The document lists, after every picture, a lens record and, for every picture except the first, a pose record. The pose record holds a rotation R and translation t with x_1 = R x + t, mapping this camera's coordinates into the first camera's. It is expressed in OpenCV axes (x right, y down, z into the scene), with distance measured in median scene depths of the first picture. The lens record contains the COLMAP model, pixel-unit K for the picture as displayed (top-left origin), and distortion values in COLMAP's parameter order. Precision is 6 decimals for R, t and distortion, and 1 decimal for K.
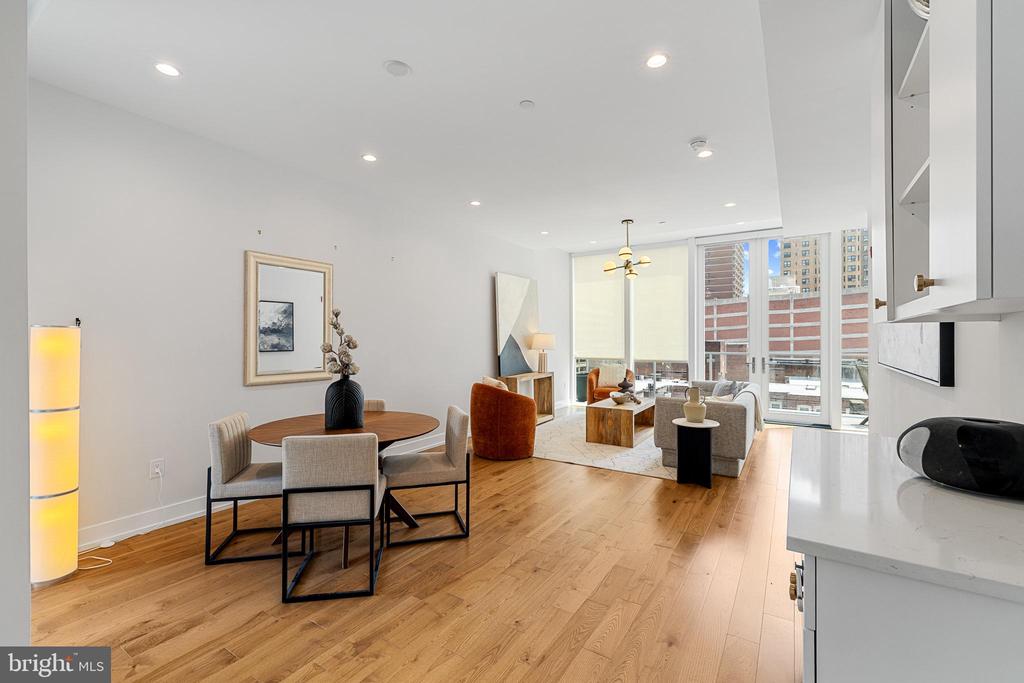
lens RADIAL K [[437.8, 0, 511.4], [0, 437.8, 337.7], [0, 0, 1]] dist [0.001866, 0.000261]
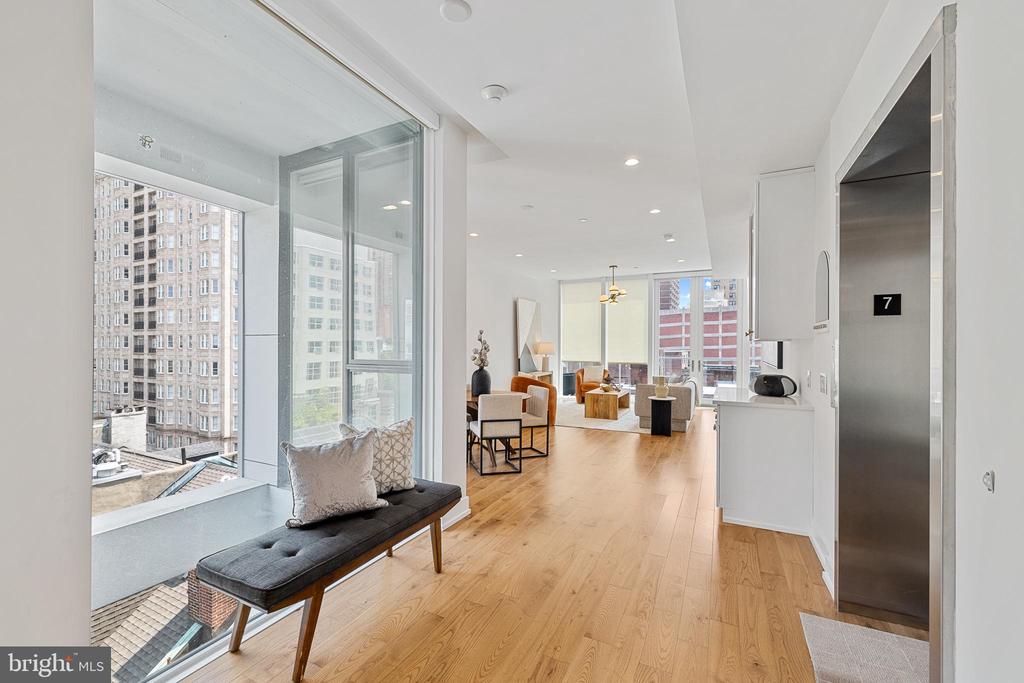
lens RADIAL K [[430.9, 0, 508.9], [0, 430.9, 346.2], [0, 0, 1]] dist [0.000353, 0.000580]
pose [[0.993664, 0.004415, 0.112302, -0.223194], [-0.004764, 0.999985, 0.002838, -0.001589], [-0.112288, -0.003355, 0.993670, -0.362832]]
